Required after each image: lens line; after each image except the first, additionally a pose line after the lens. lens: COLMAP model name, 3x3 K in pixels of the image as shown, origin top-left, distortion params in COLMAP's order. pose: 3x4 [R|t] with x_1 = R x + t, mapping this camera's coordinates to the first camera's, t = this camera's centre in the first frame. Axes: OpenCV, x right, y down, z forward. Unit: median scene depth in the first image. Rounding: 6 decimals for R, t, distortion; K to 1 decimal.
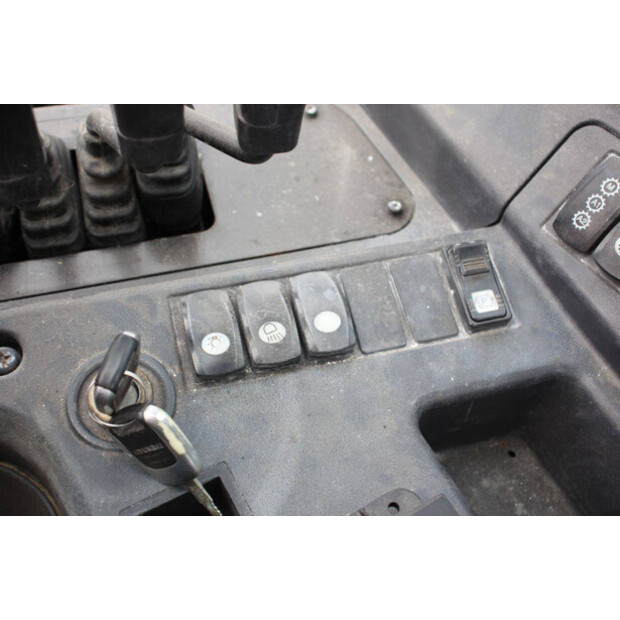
lens RADIAL K [[853.2, 0, 315.2], [0, 853.2, 318.8], [0, 0, 1]] dist [0.017622, 0.000000]
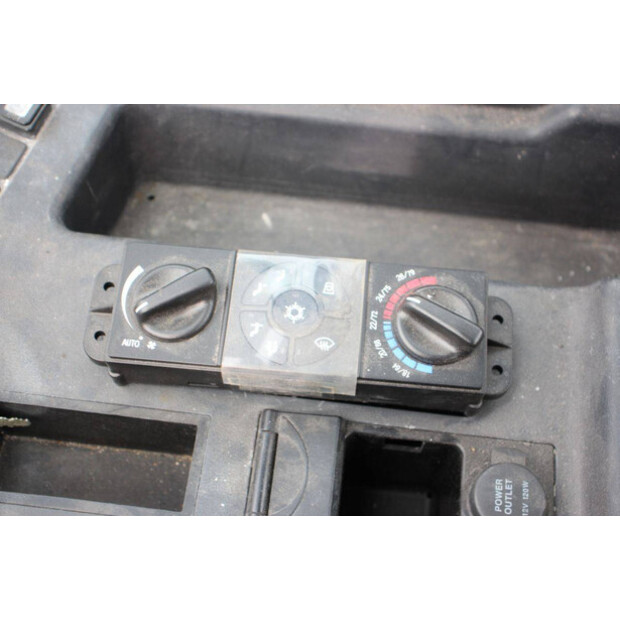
lens RADIAL K [[902.9, 0, 320.6], [0, 902.9, 313.2], [0, 0, 1]] dist [0.046348, 0.000000]
pose [[0.595286, -0.752054, 0.282928, -0.084738], [0.696256, 0.658548, 0.285558, 0.083704], [-0.401077, 0.027002, 0.915646, -0.148355]]
